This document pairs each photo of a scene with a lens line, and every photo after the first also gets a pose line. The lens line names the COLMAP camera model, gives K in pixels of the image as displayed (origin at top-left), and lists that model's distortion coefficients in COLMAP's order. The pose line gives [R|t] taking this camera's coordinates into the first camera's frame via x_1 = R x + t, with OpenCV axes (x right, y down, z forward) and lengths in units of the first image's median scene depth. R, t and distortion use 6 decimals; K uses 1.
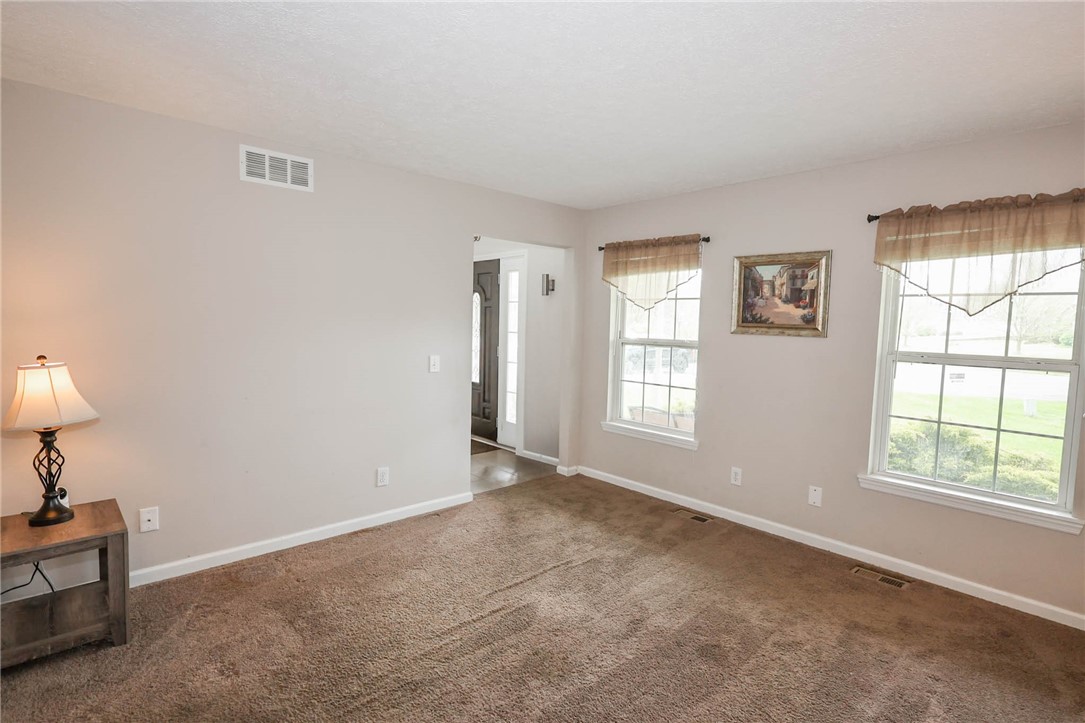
lens RADIAL K [[553.2, 0, 527.7], [0, 553.2, 362.5], [0, 0, 1]] dist [-0.000568, 0.000128]
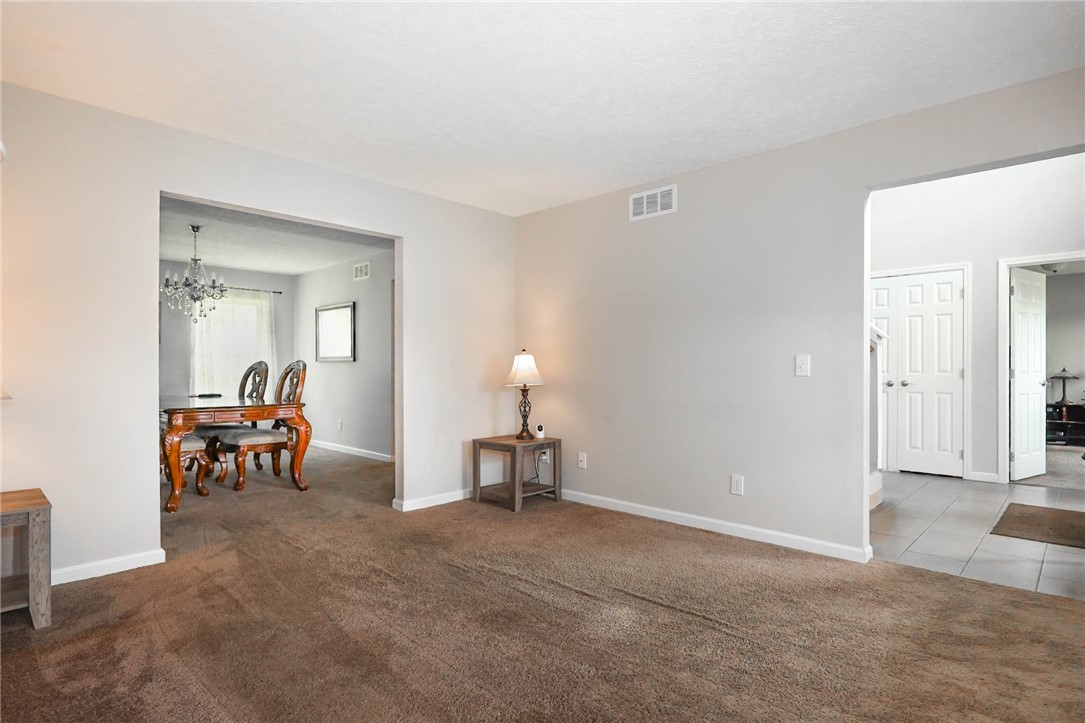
lens RADIAL K [[553.2, 0, 527.7], [0, 553.2, 362.5], [0, 0, 1]] dist [-0.000568, 0.000128]
pose [[0.069433, -0.026007, -0.997248, 0.664932], [-0.079680, 0.996322, -0.031530, 0.060148], [0.994399, 0.081650, 0.067106, 0.582878]]
